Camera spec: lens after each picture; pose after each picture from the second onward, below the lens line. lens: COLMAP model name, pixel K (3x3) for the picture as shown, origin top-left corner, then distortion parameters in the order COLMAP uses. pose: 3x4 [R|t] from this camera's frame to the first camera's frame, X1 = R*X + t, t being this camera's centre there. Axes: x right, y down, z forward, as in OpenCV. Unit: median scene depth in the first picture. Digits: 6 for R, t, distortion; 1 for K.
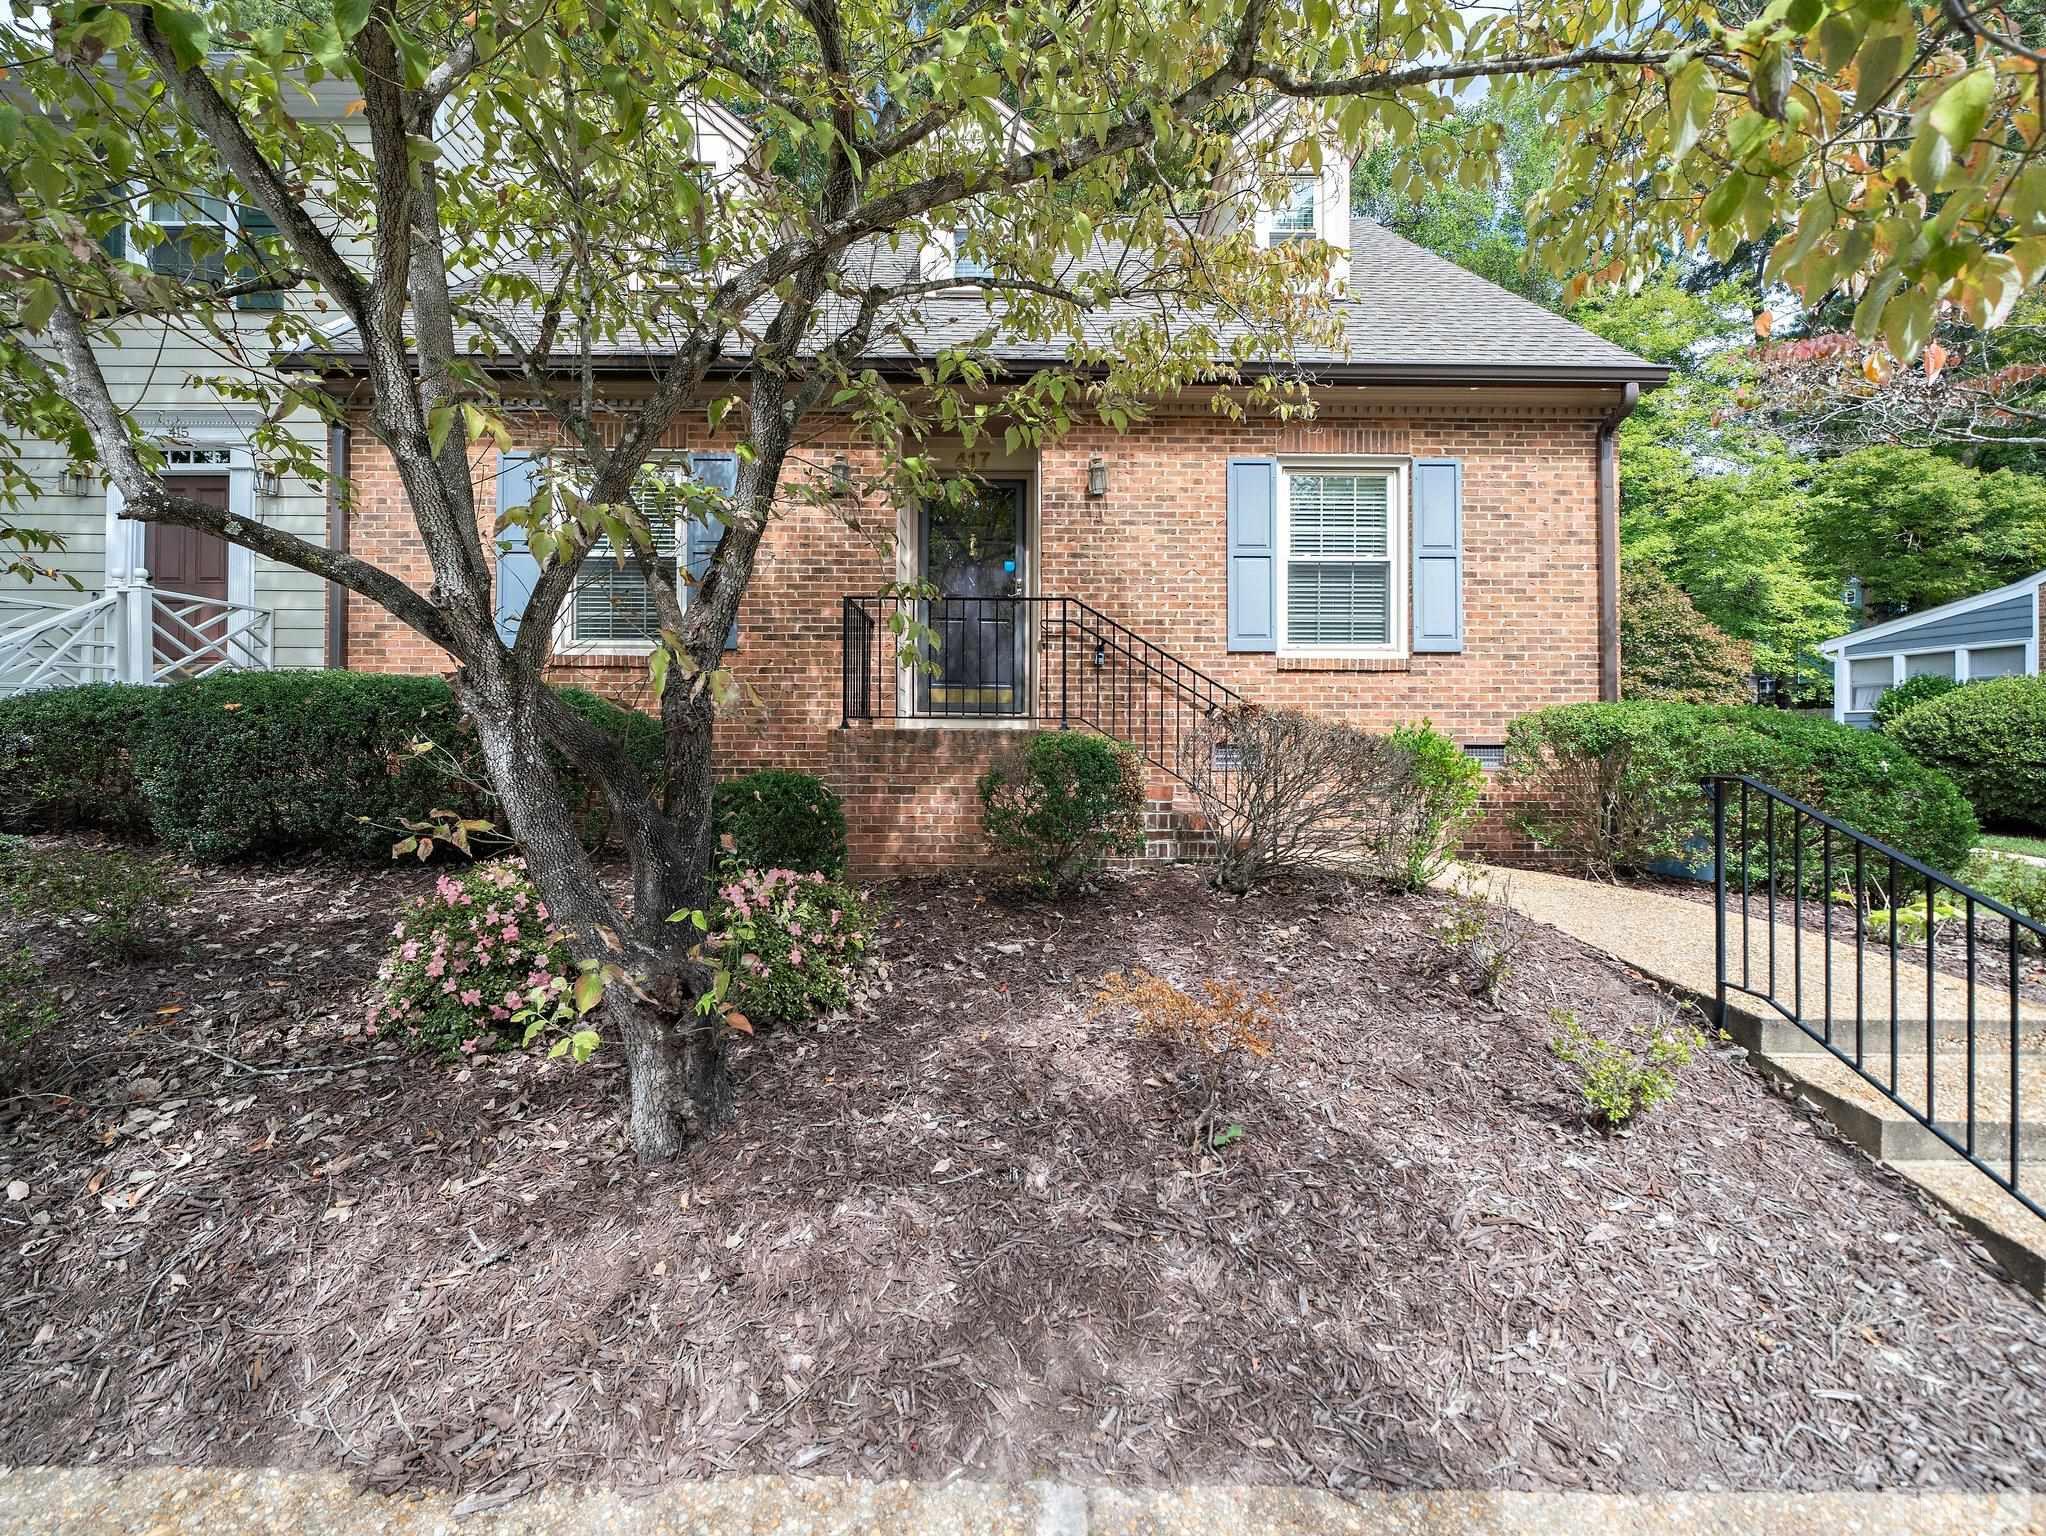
lens RADIAL K [[844.0, 0, 1025.9], [0, 844.0, 748.5], [0, 0, 1]] dist [-0.000315, -0.000338]
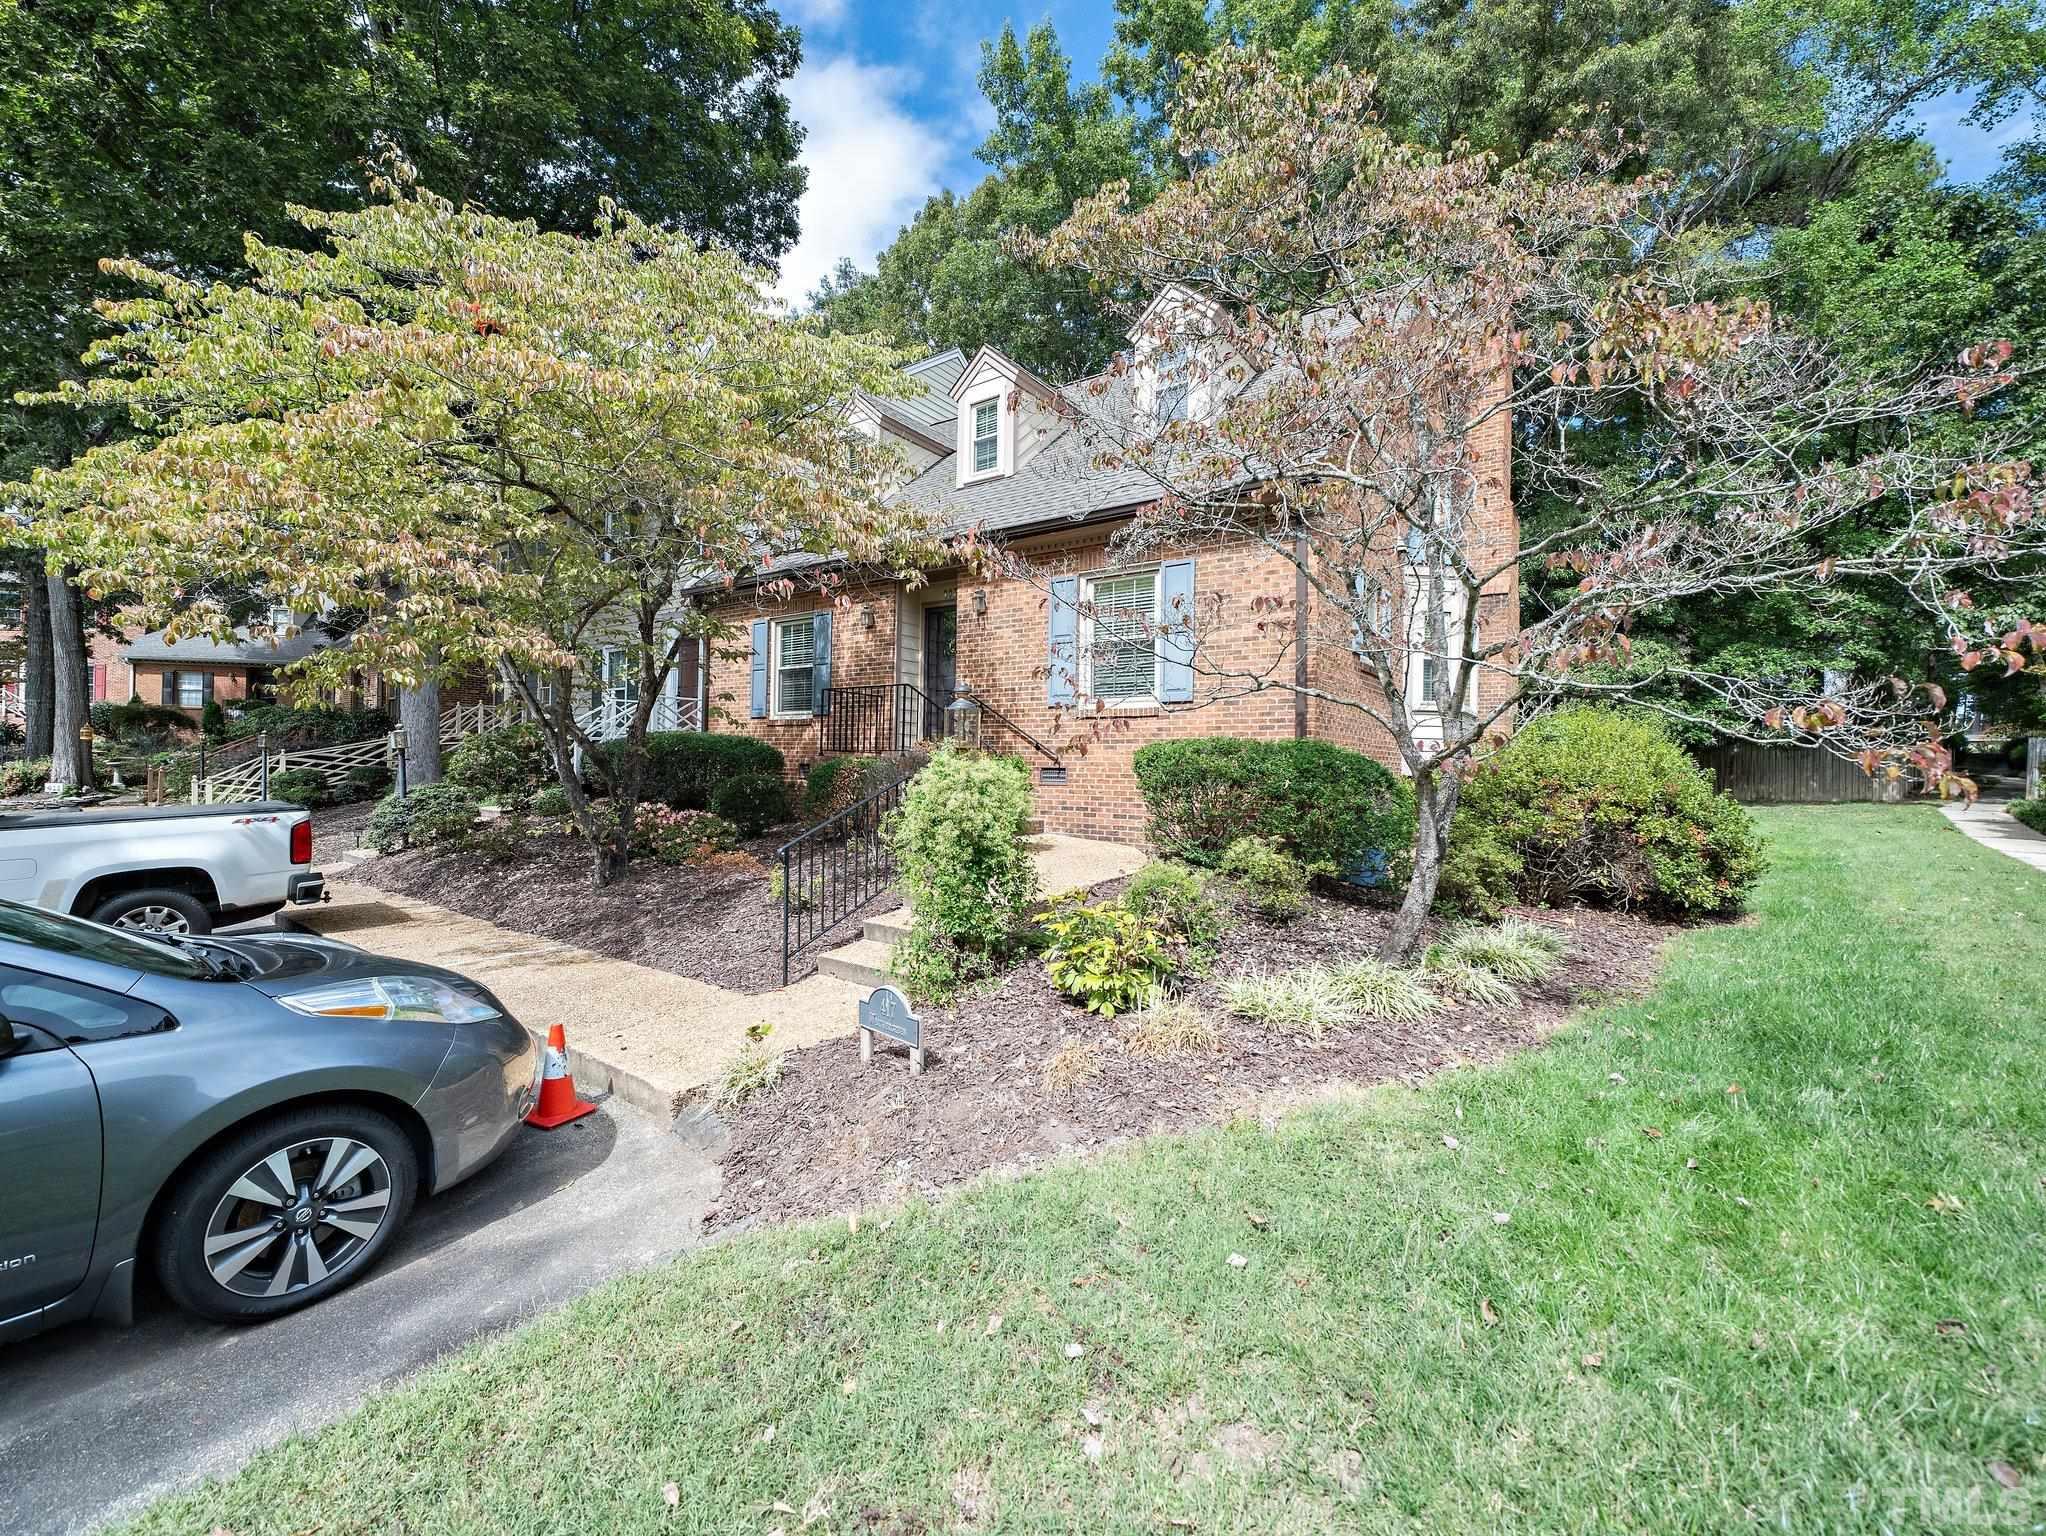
lens RADIAL K [[824.8, 0, 1015.8], [0, 824.8, 788.9], [0, 0, 1]] dist [-0.002256, -0.000219]
pose [[0.802999, 0.024486, -0.595478, 1.079588], [-0.020223, 0.999700, 0.013838, 0.013866], [0.595638, 0.000930, 0.803253, -0.229084]]
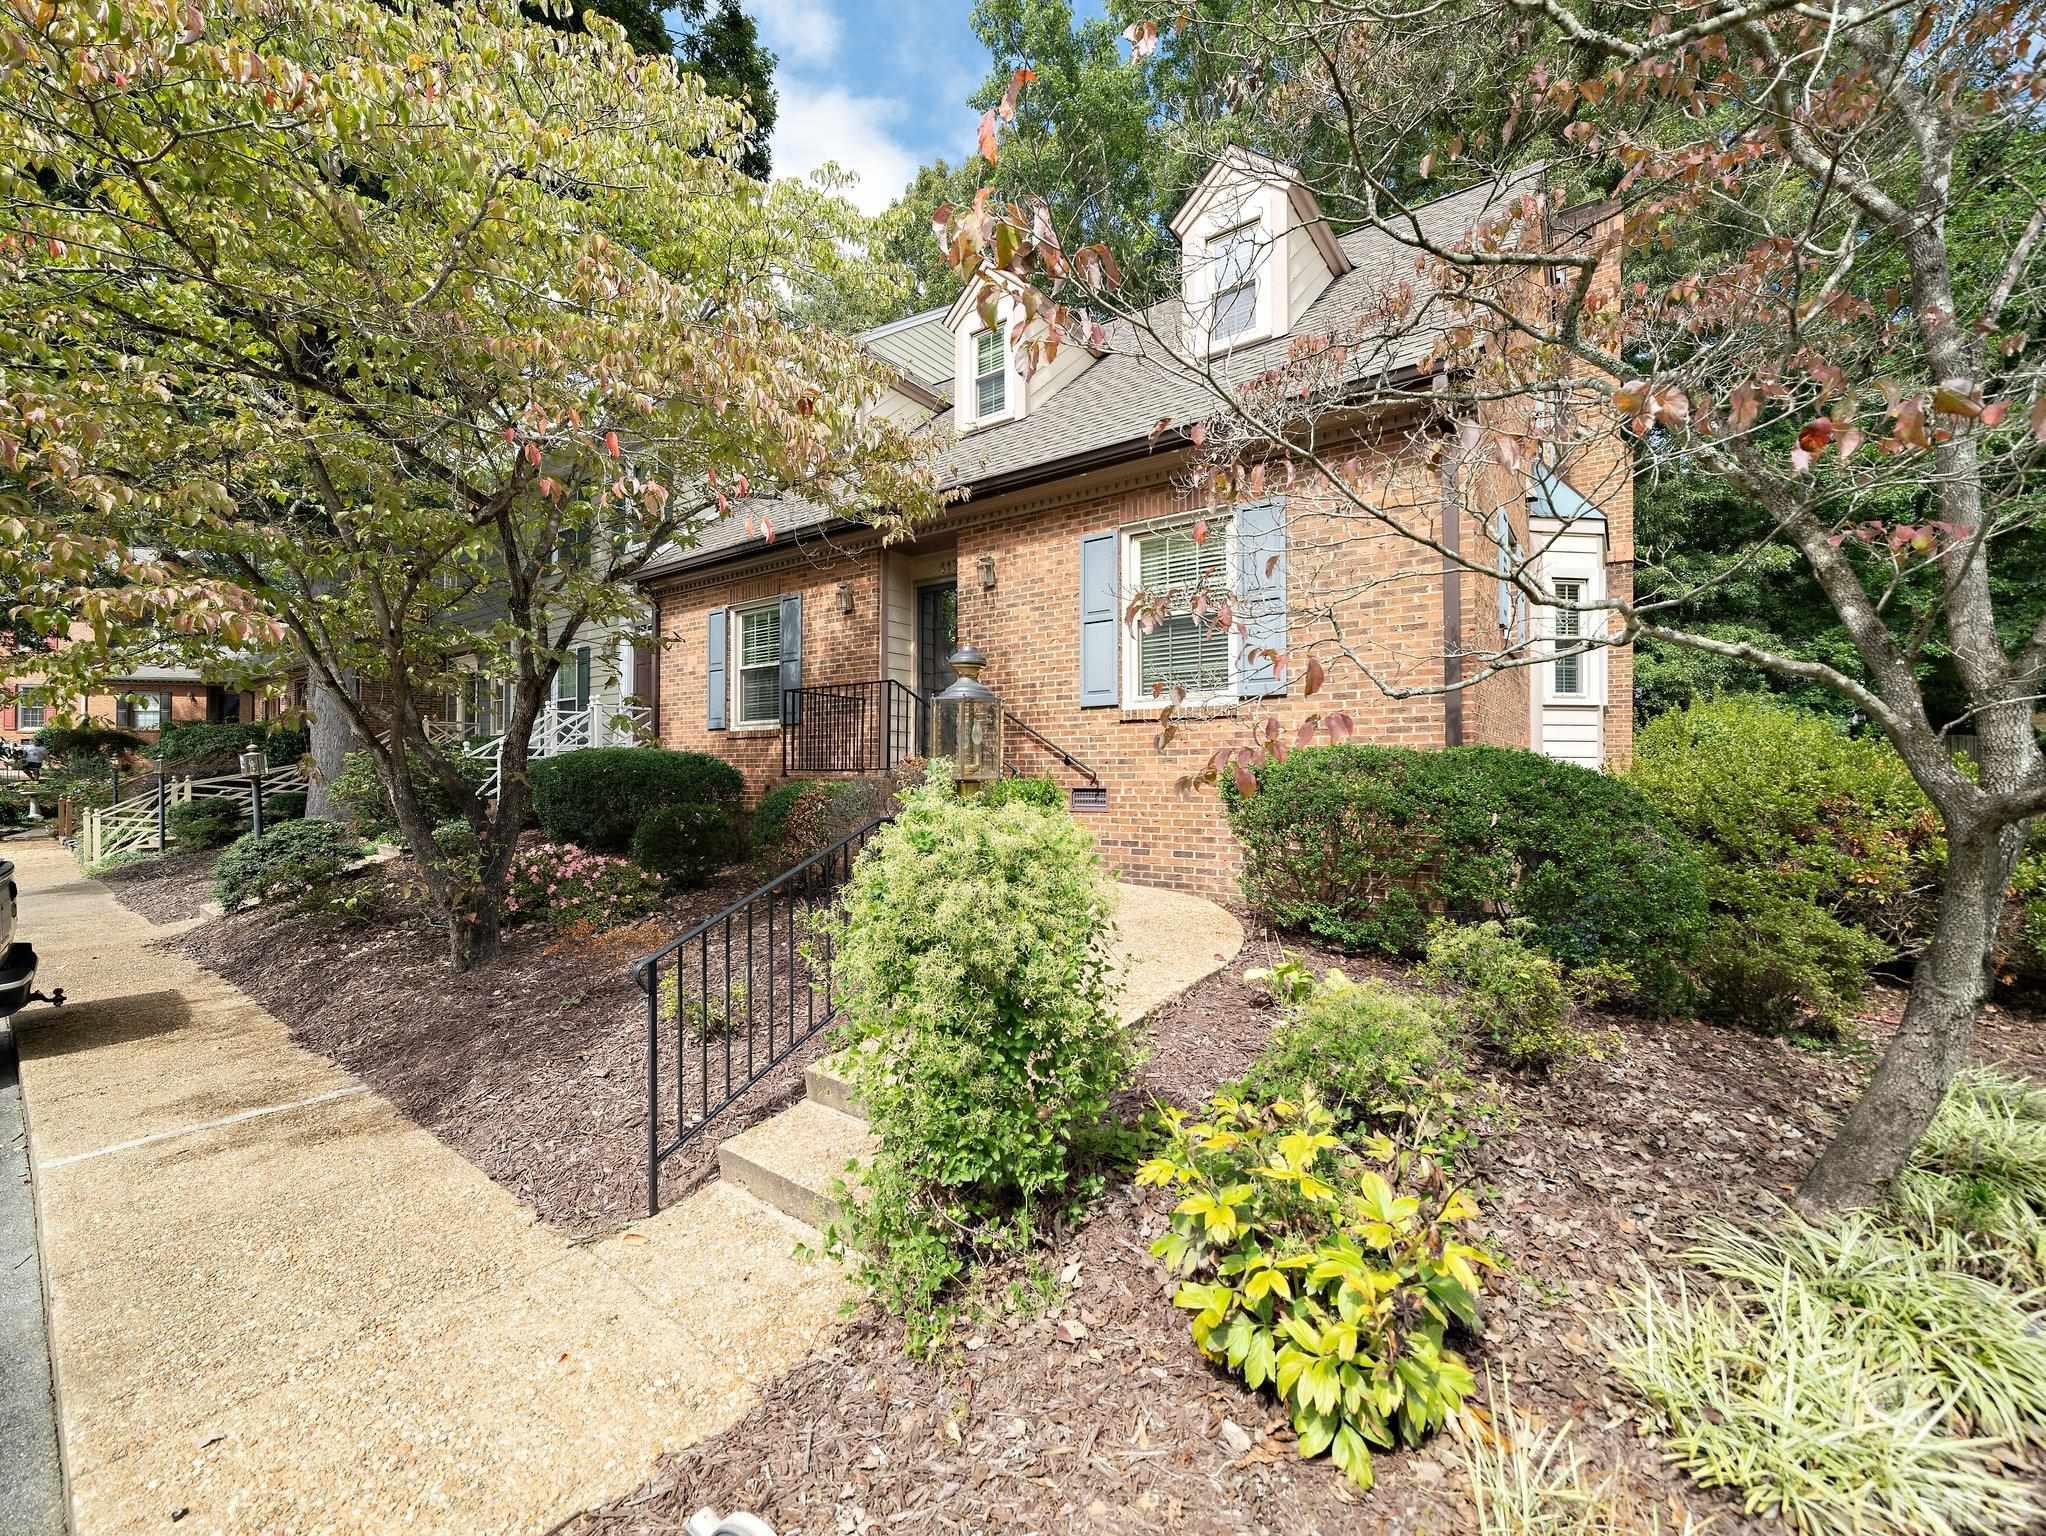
lens RADIAL K [[824.8, 0, 1015.8], [0, 824.8, 788.9], [0, 0, 1]] dist [-0.002256, -0.000219]
pose [[0.799631, 0.004867, -0.600472, 0.838812], [-0.002624, 0.999986, 0.004610, -0.009043], [0.600486, -0.002111, 0.799632, 0.053552]]
